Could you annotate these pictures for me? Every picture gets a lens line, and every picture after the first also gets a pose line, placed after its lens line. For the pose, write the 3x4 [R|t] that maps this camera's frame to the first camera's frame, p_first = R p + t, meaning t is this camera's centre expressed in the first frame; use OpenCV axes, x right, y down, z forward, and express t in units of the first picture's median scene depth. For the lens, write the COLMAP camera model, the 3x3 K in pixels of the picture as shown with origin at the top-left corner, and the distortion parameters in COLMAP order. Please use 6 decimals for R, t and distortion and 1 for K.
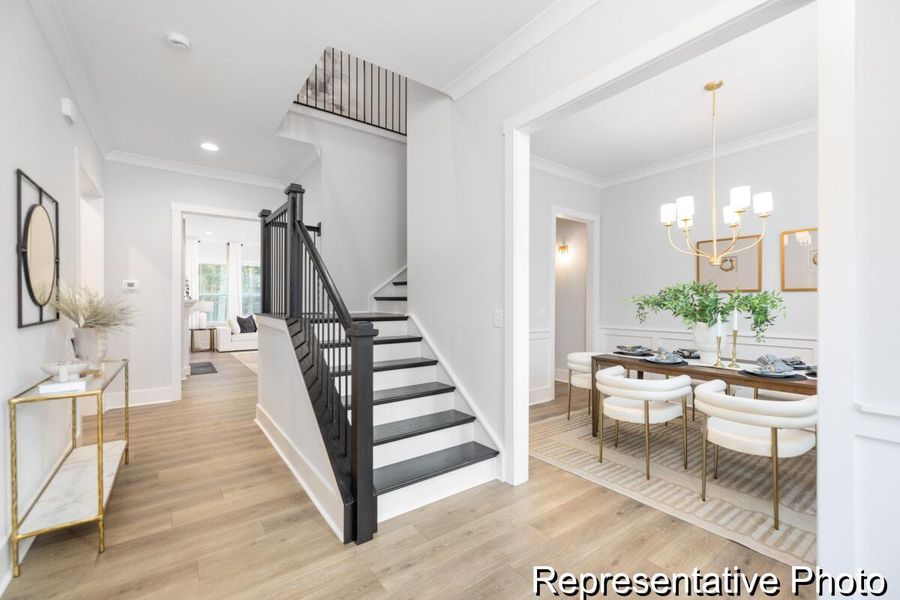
lens RADIAL K [[377.4, 0, 451.4], [0, 377.4, 303.2], [0, 0, 1]] dist [-0.002488, 0.000439]
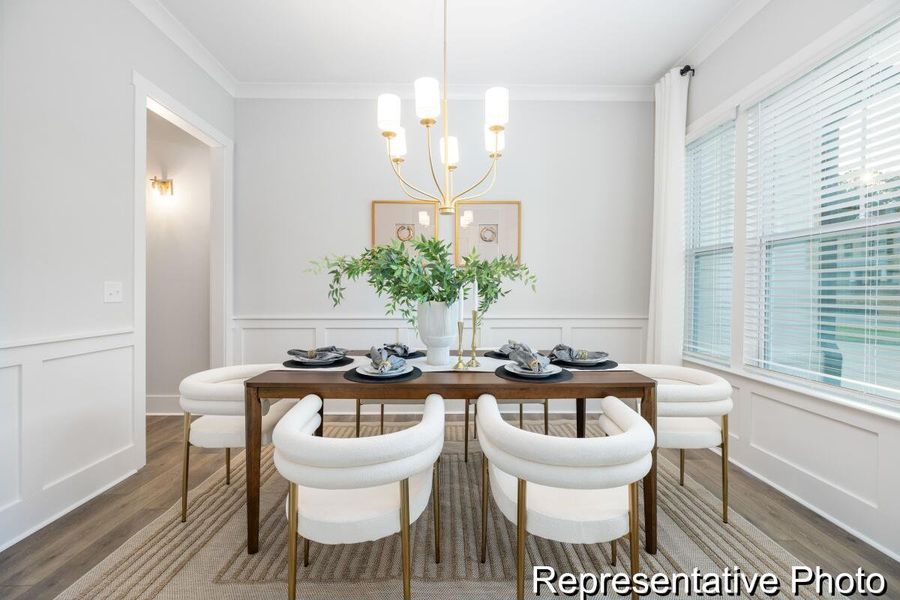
lens RADIAL K [[377.4, 0, 454.7], [0, 377.4, 296.0], [0, 0, 1]] dist [-0.002488, 0.000439]
pose [[0.579650, -0.009140, 0.814814, 0.146019], [-0.001549, 0.999923, 0.012318, 0.029659], [-0.814864, -0.008402, 0.579592, 0.524156]]
